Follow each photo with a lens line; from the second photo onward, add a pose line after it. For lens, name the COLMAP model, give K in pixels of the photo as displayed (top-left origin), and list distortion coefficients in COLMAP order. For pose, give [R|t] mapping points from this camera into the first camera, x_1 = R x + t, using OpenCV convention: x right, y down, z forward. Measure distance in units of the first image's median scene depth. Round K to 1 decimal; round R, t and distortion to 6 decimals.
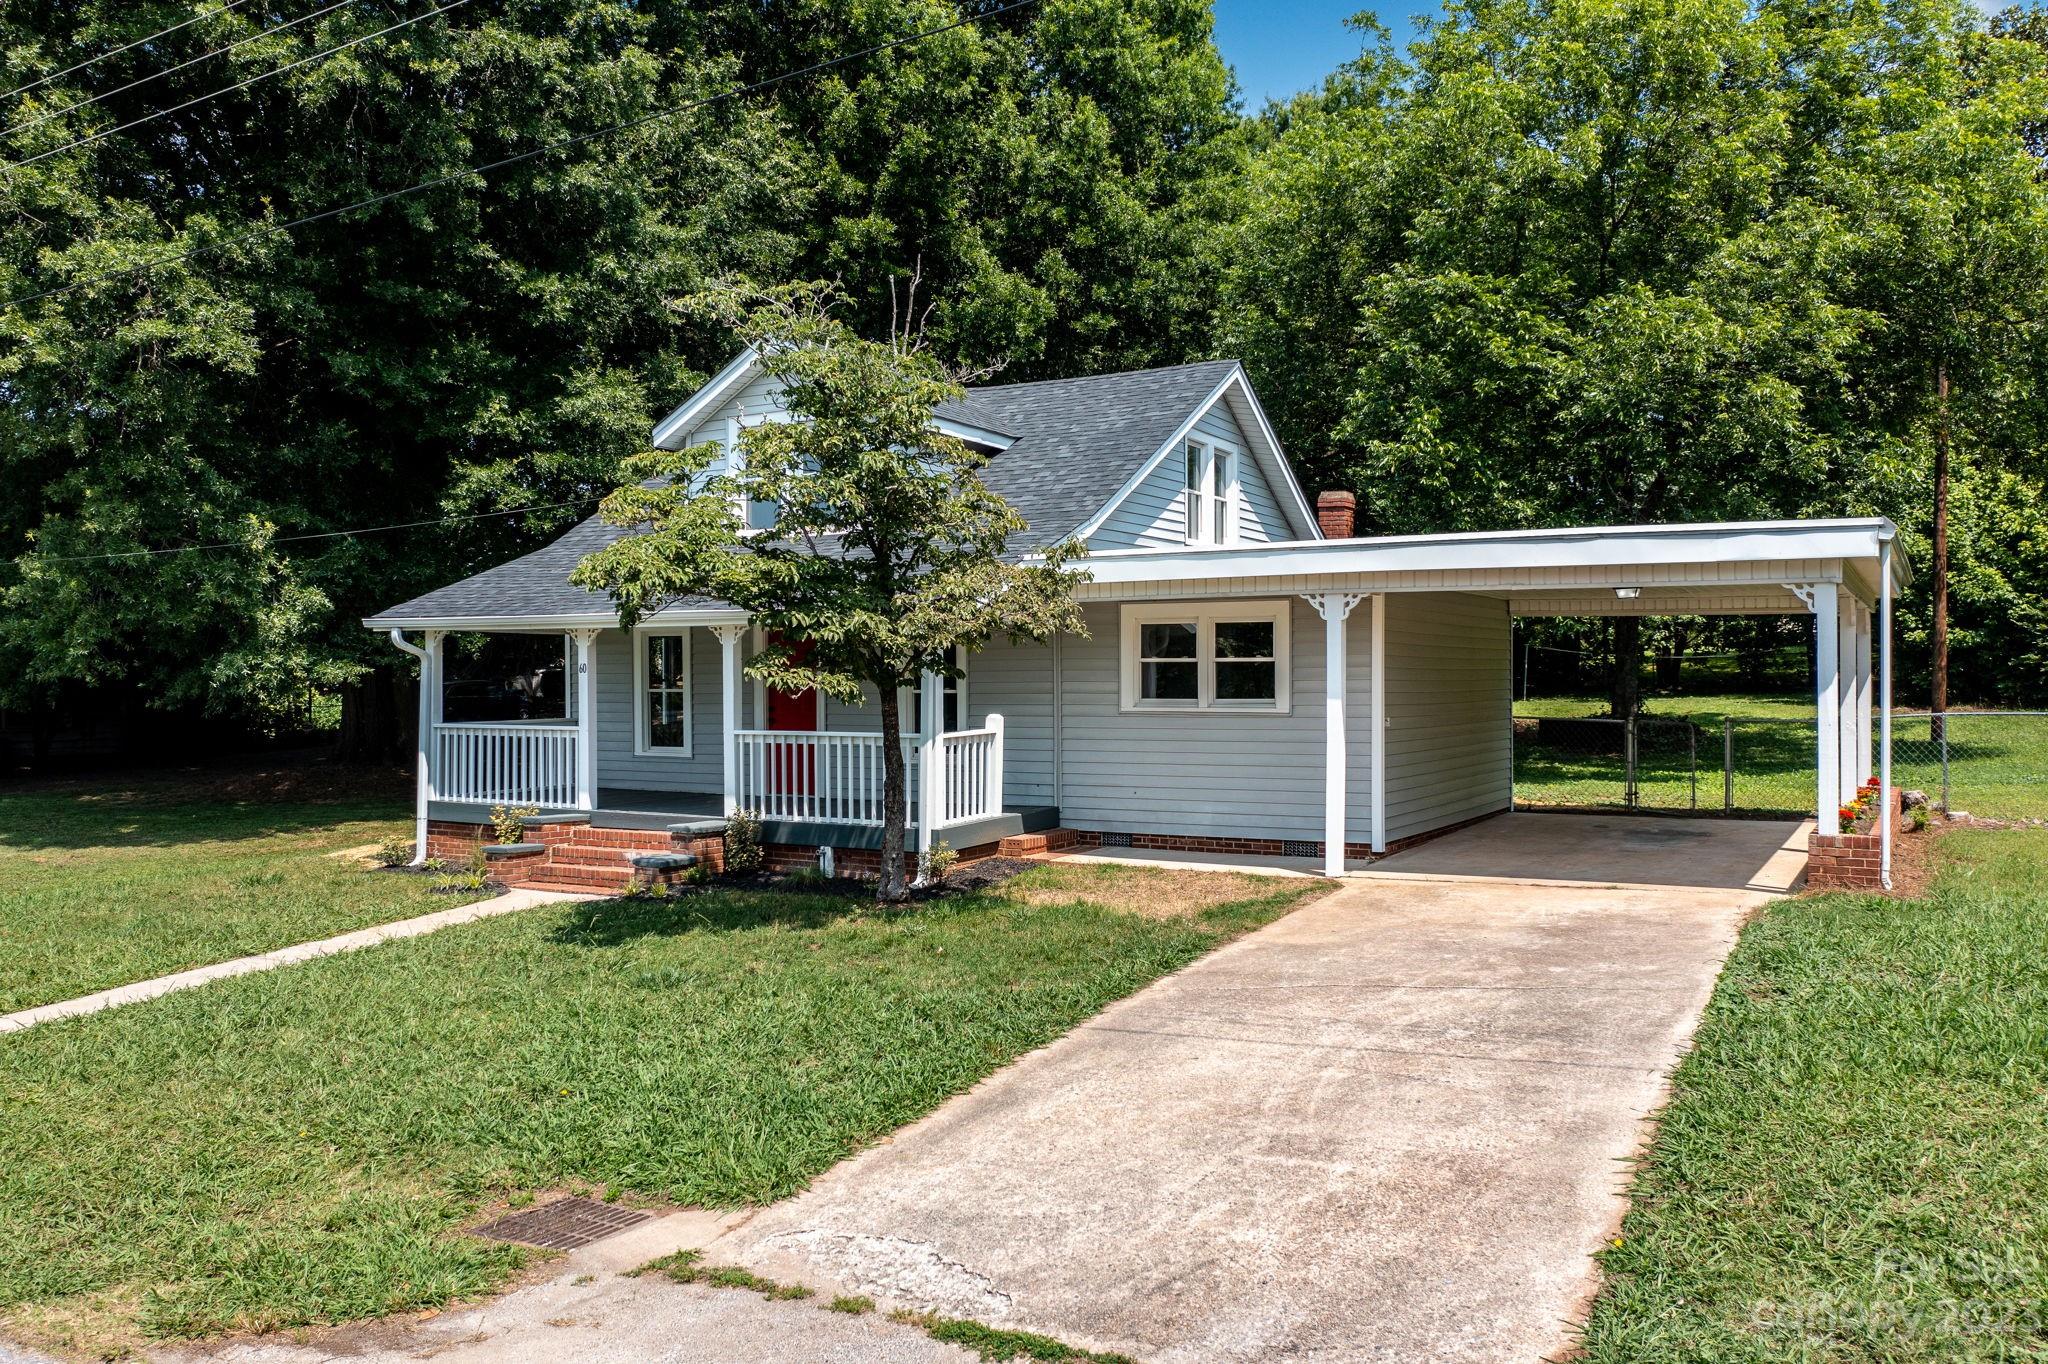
lens RADIAL K [[1587.6, 0, 1024.0], [0, 1587.6, 682.0], [0, 0, 1]] dist [-0.015738, 0.009112]
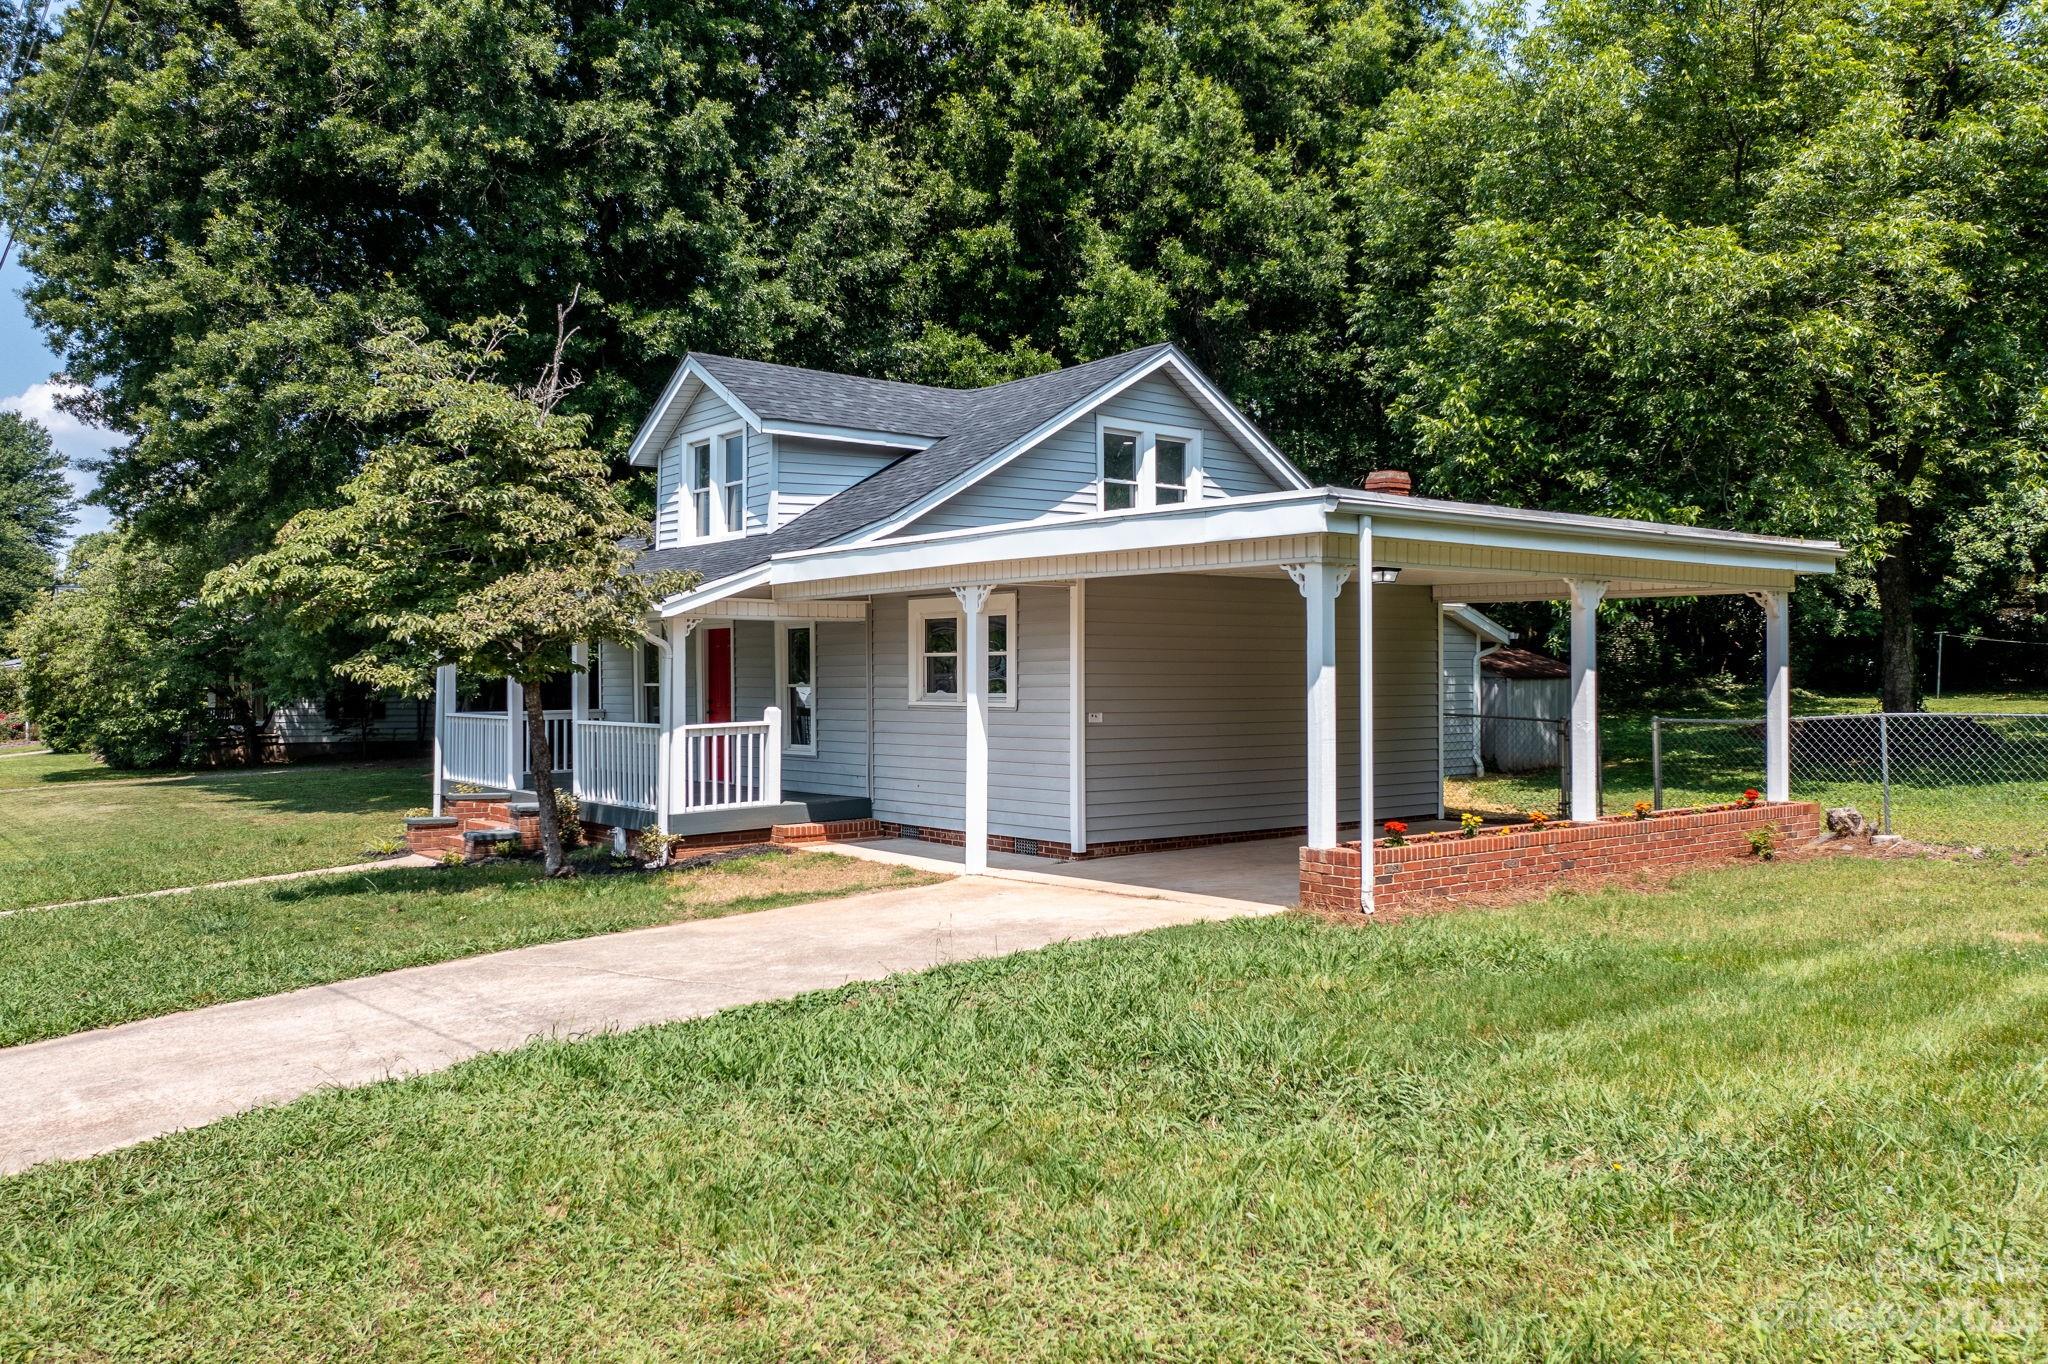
lens RADIAL K [[1587.6, 0, 1024.0], [0, 1587.6, 682.0], [0, 0, 1]] dist [-0.015738, 0.009112]
pose [[0.927655, 0.000217, -0.373437, 0.373032], [0.000976, 0.999995, 0.003006, 0.000162], [0.373436, -0.003153, 0.927651, 0.061850]]
